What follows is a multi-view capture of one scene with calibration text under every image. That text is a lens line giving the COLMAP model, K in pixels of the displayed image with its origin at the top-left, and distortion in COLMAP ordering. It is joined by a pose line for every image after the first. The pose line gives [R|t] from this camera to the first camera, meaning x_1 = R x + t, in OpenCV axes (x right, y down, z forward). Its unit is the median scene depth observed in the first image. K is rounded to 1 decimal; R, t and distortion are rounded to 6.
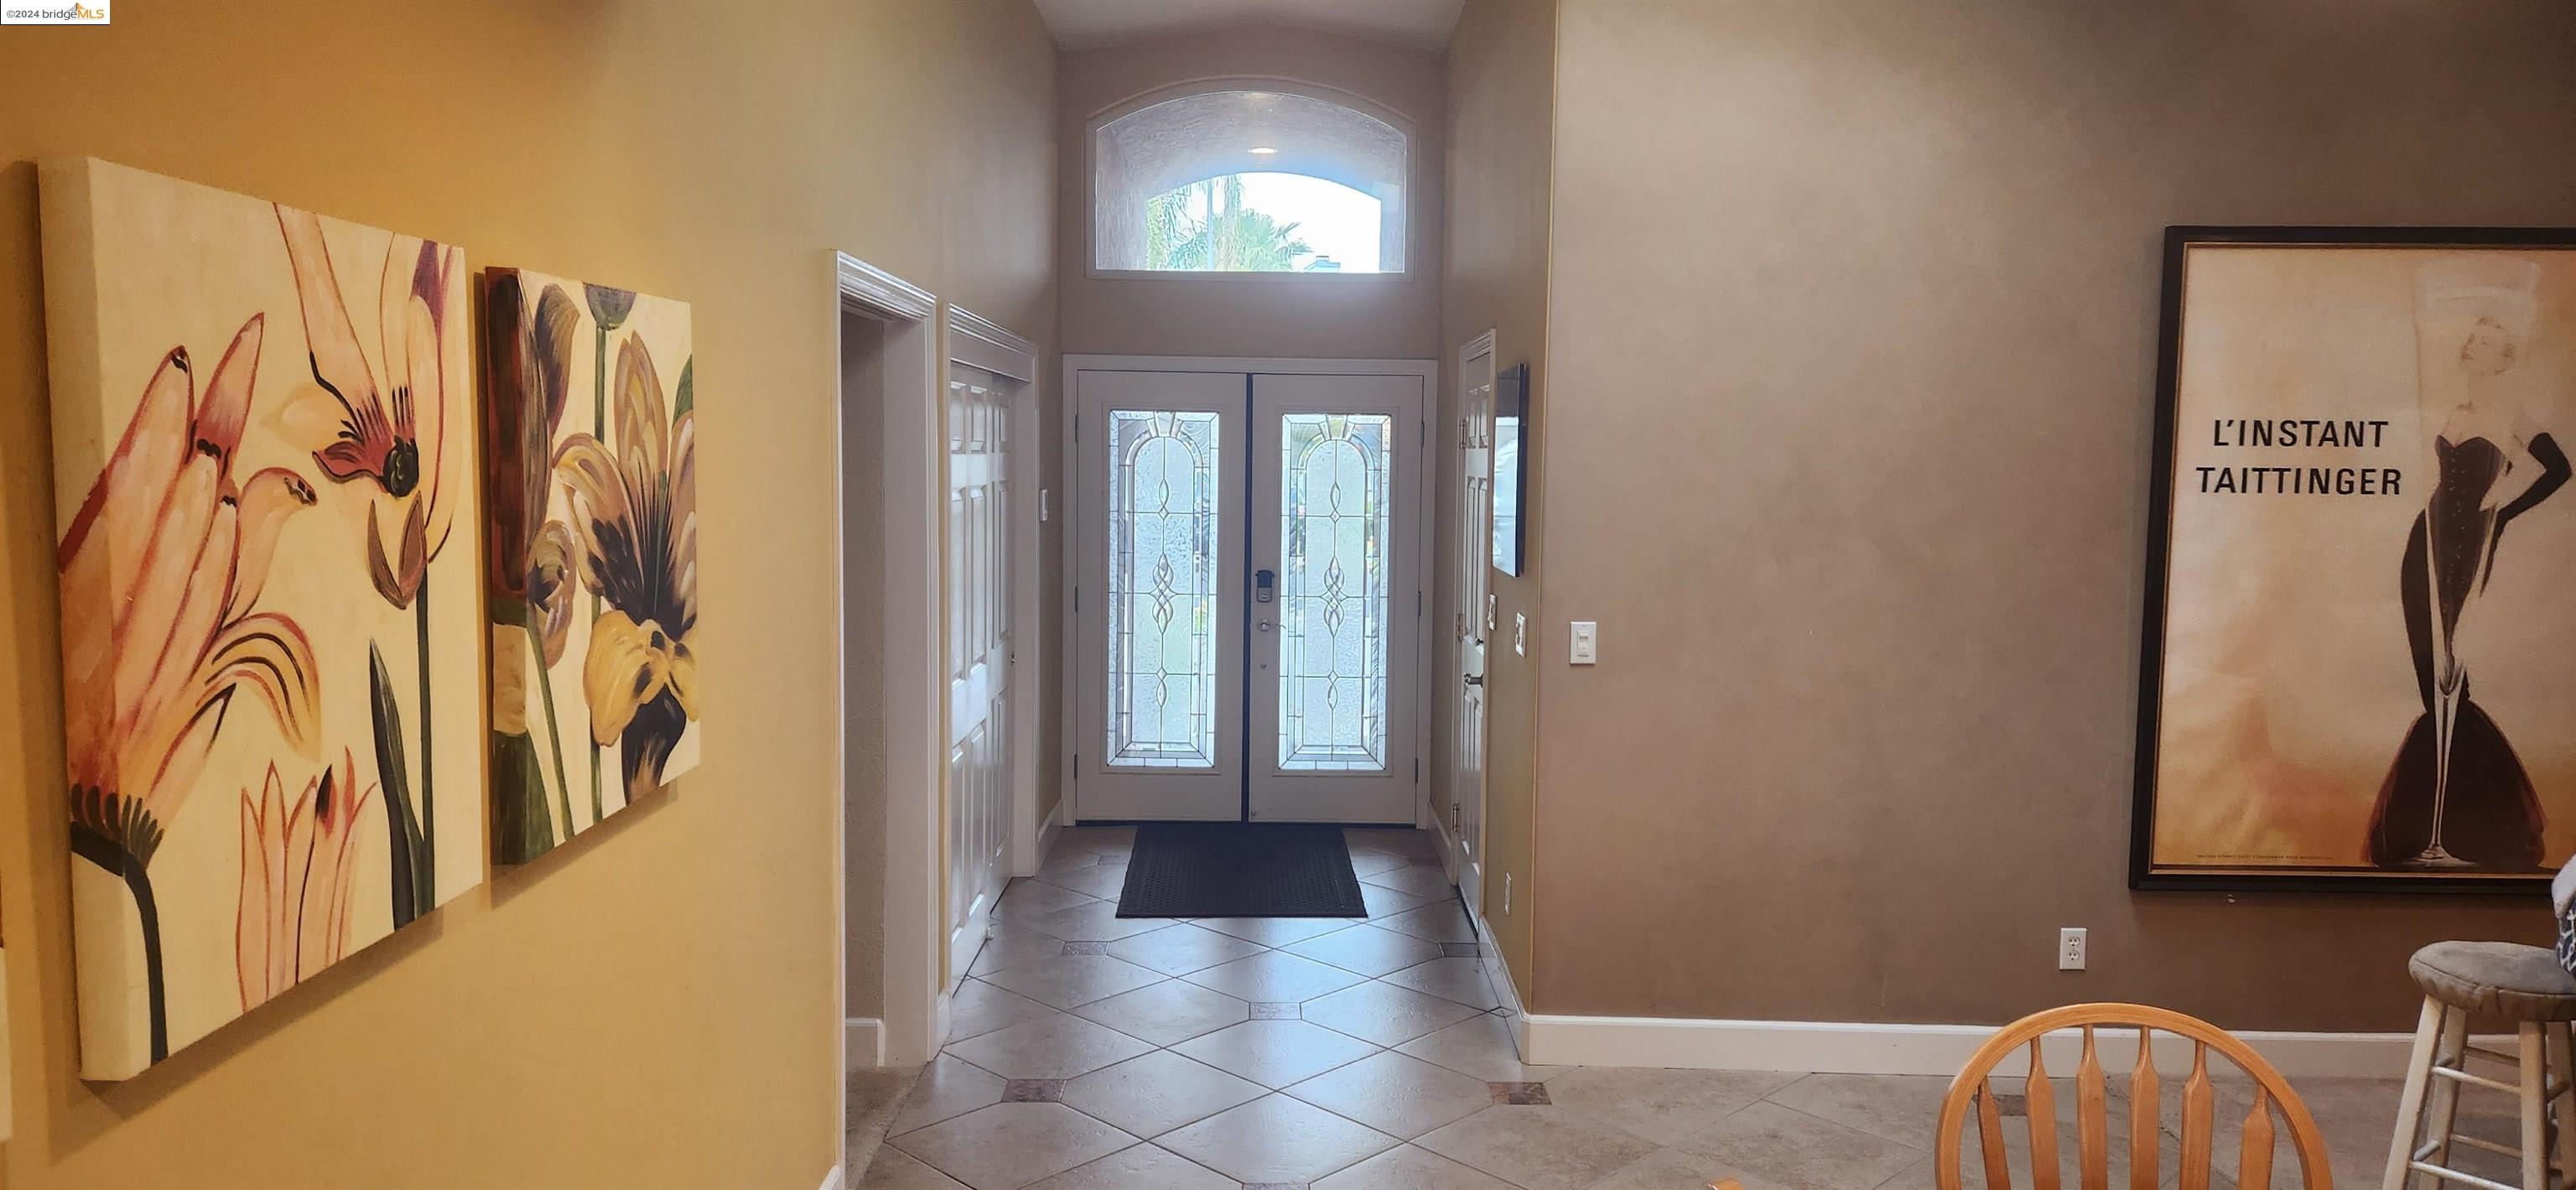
lens RADIAL K [[1714.2, 0, 1283.4], [0, 1714.2, 623.0], [0, 0, 1]] dist [0.091083, -0.087215]
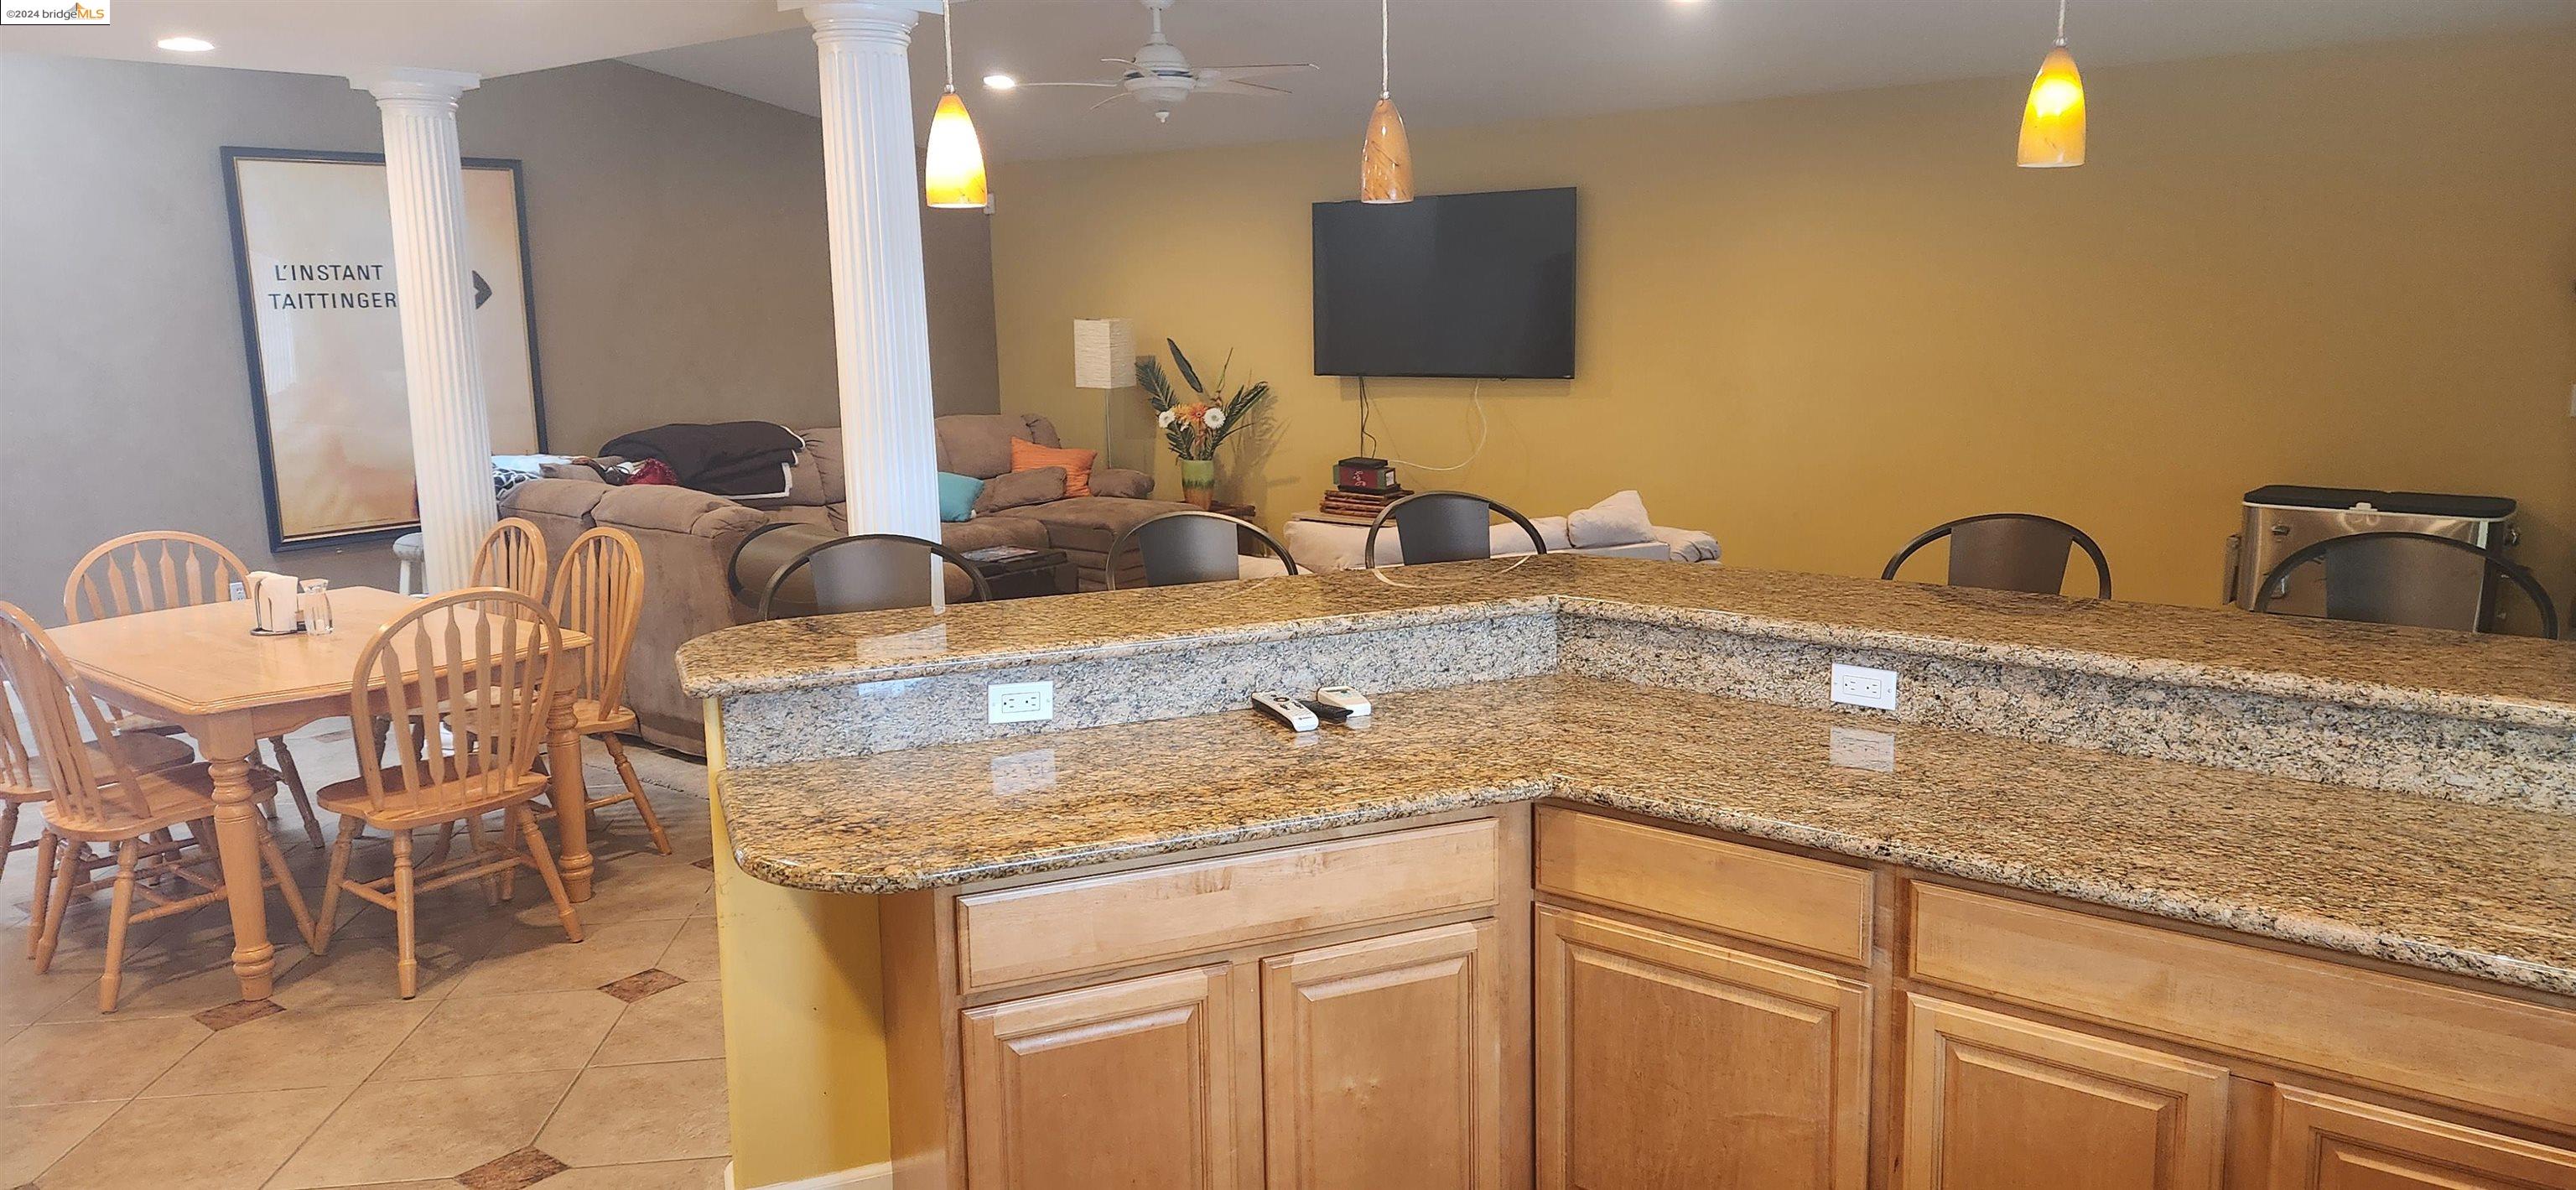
lens RADIAL K [[1714.2, 0, 1318.4], [0, 1714.2, 567.7], [0, 0, 1]] dist [0.091083, -0.087215]
pose [[0.625483, -0.150505, 0.765584, -0.164576], [0.099851, 0.988592, 0.112767, 0.078769], [-0.773822, 0.005911, 0.633376, -0.813252]]
